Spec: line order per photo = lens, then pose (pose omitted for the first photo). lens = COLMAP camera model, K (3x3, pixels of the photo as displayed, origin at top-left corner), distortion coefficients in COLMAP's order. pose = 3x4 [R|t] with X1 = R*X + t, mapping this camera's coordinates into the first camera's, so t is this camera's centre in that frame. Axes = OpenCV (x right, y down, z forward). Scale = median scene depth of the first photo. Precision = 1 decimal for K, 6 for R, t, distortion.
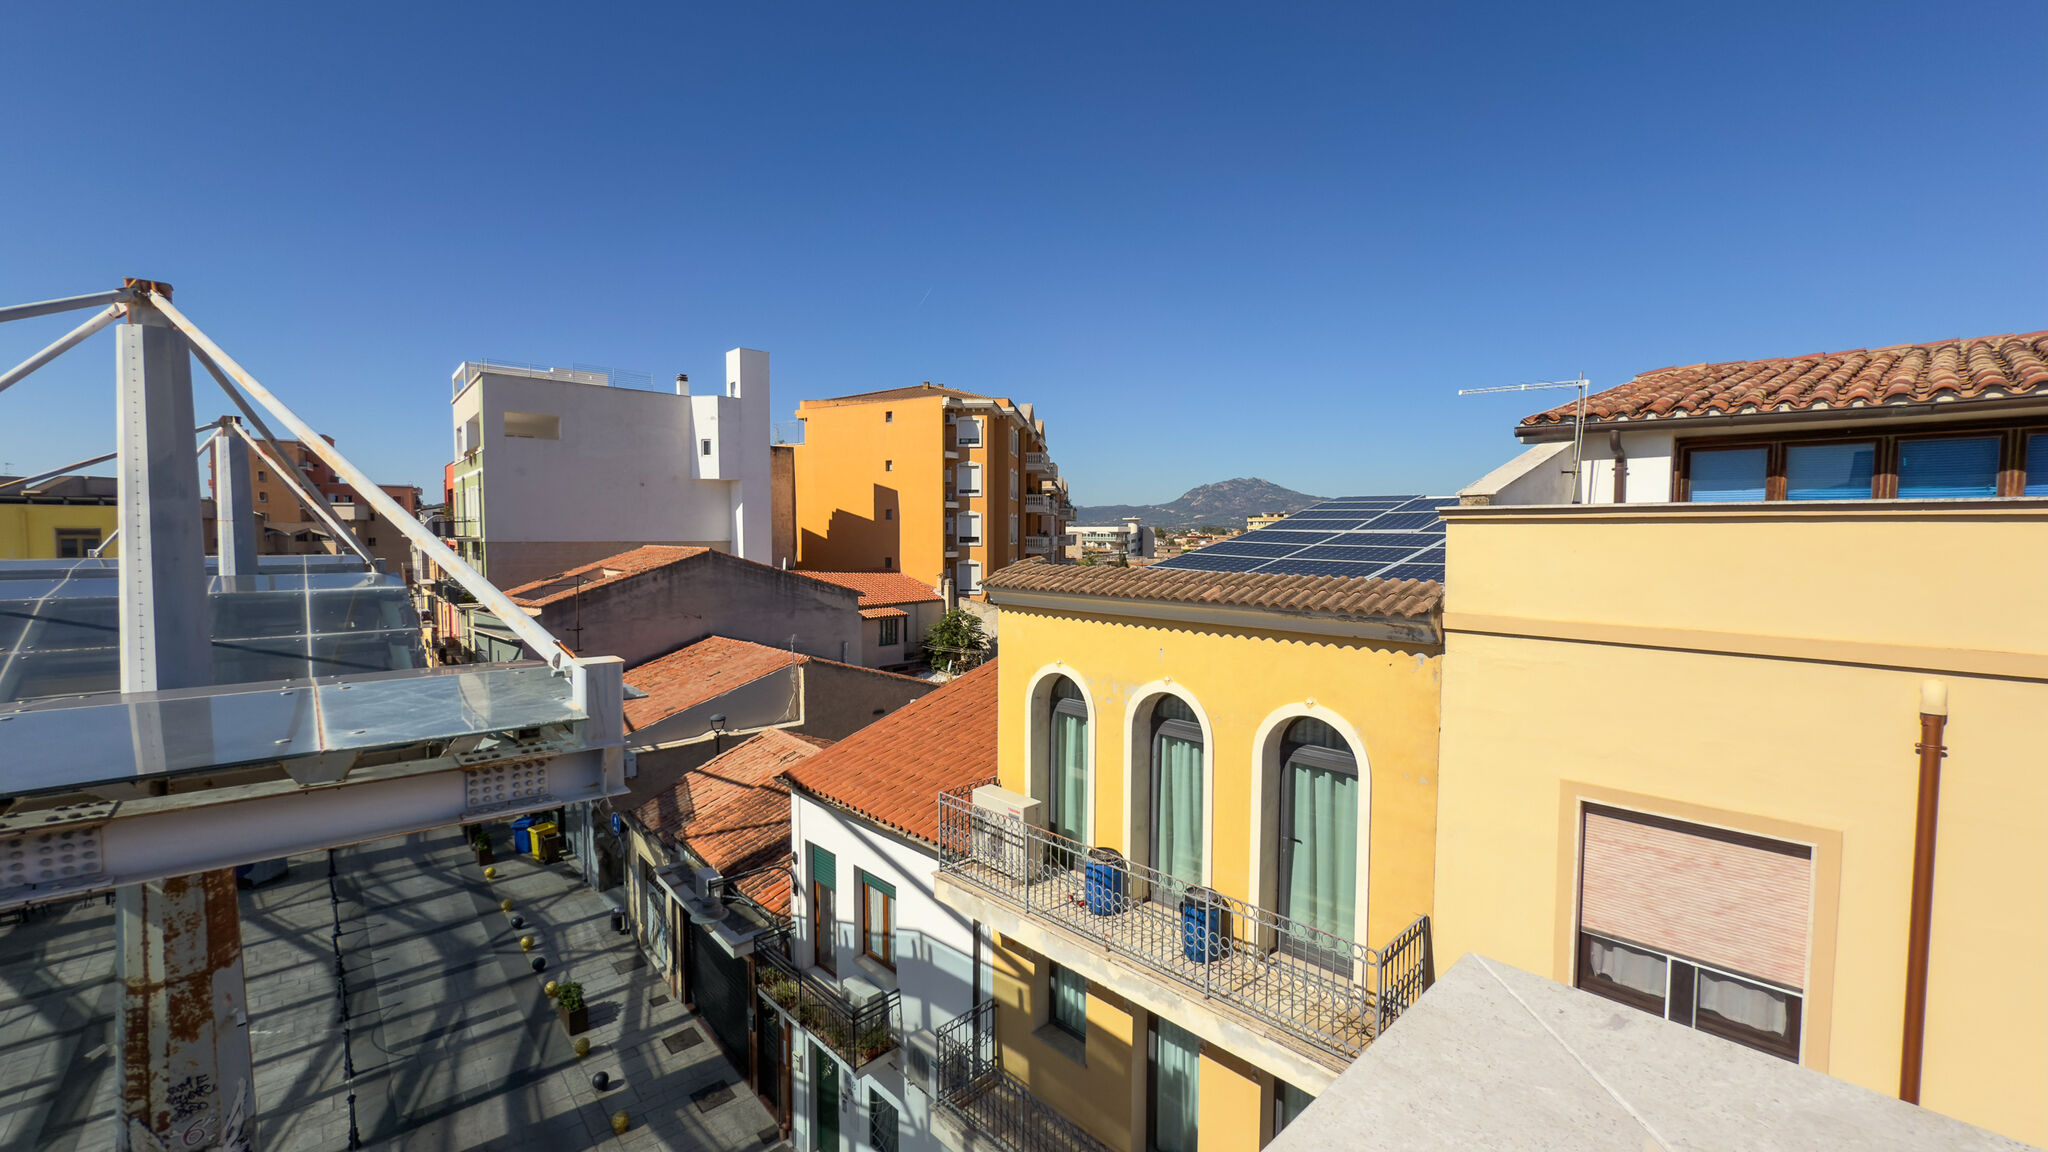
lens RADIAL K [[810.4, 0, 1022.6], [0, 810.4, 574.2], [0, 0, 1]] dist [-0.002103, 0.000170]
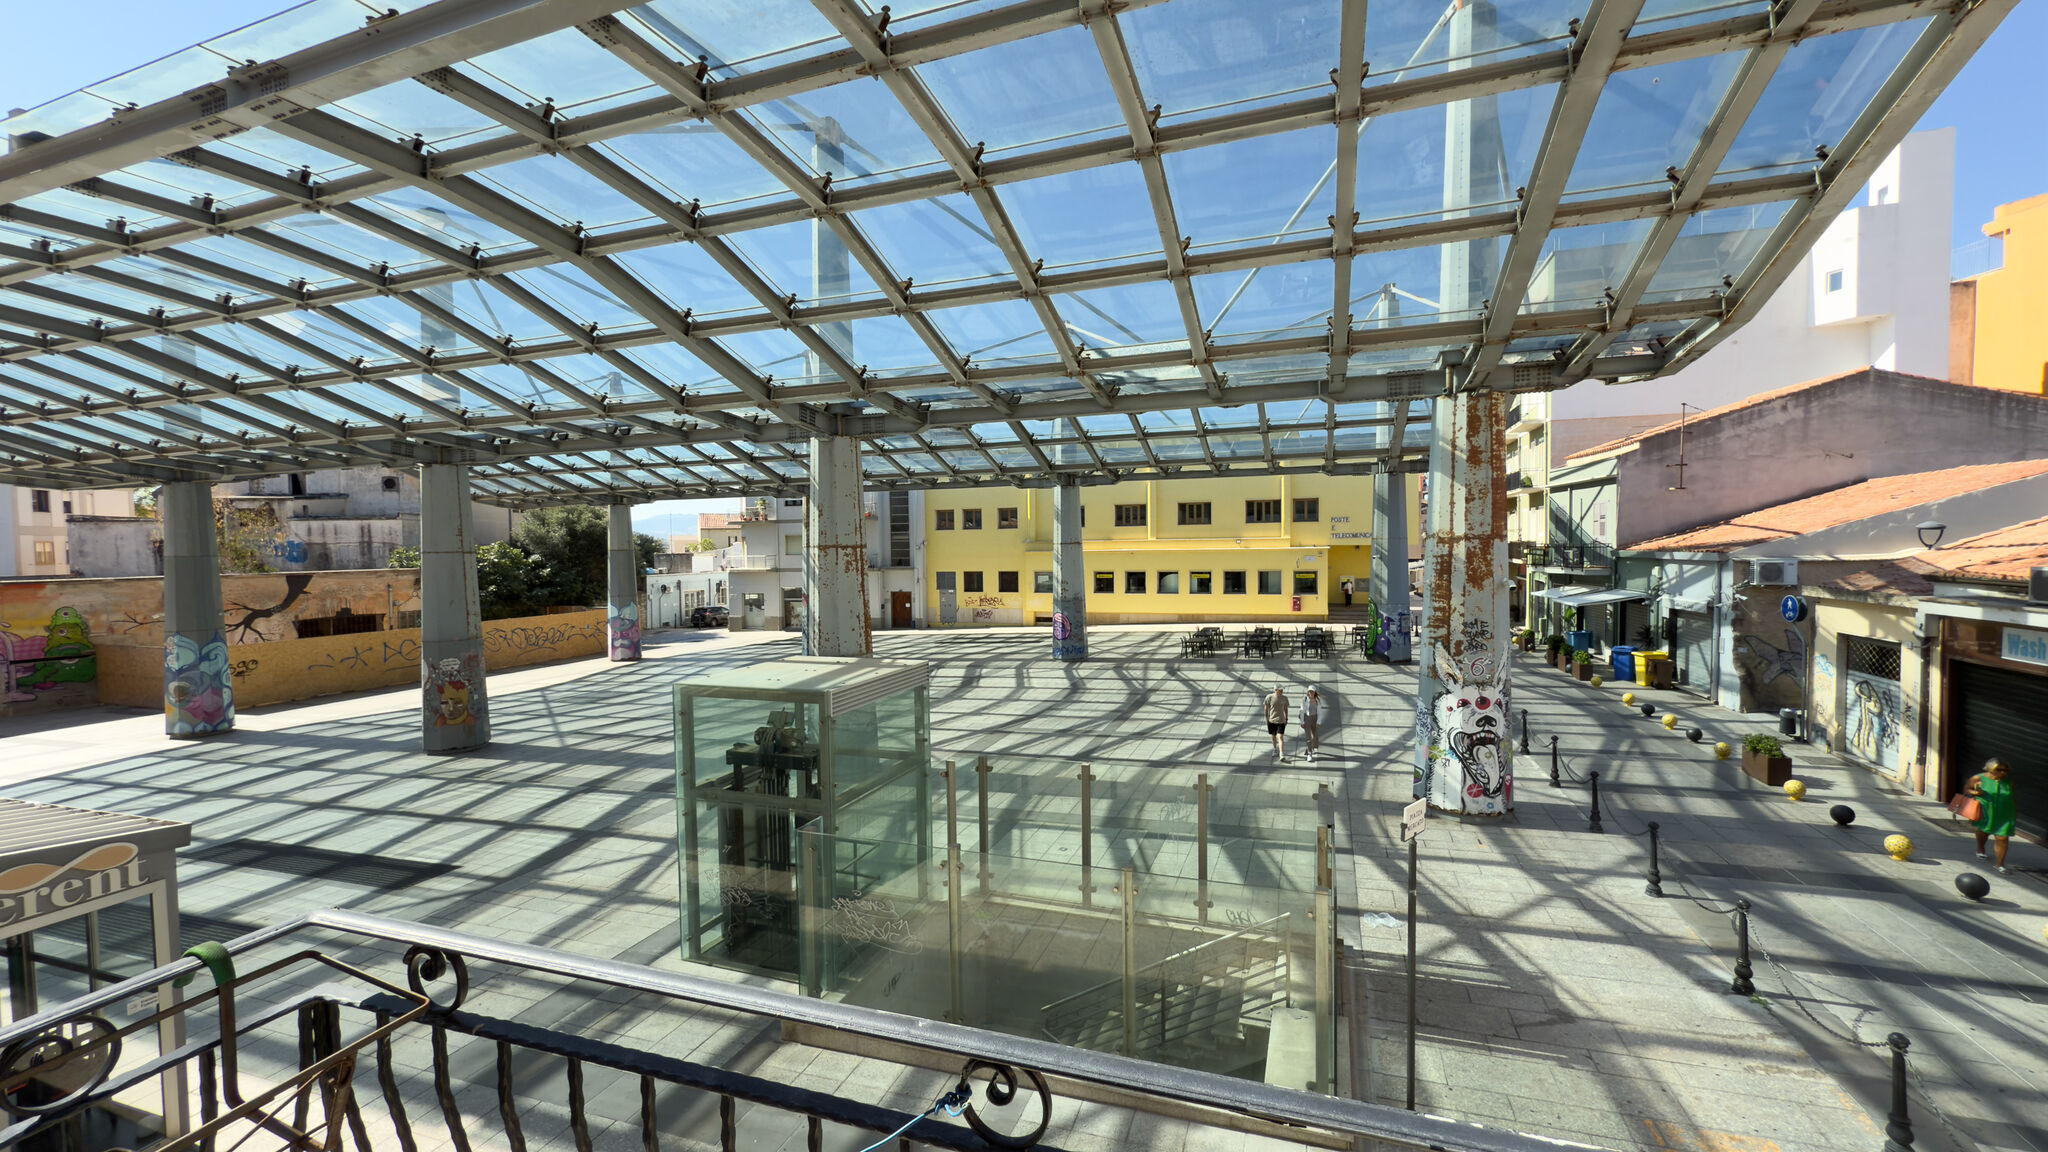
lens RADIAL K [[810.4, 0, 1028.6], [0, 810.4, 579.1], [0, 0, 1]] dist [-0.002103, 0.000170]
pose [[0.476883, 0.022185, -0.878687, -0.284832], [-0.028077, 0.999556, 0.009999, 0.578993], [0.878518, 0.019902, 0.477294, -0.183233]]
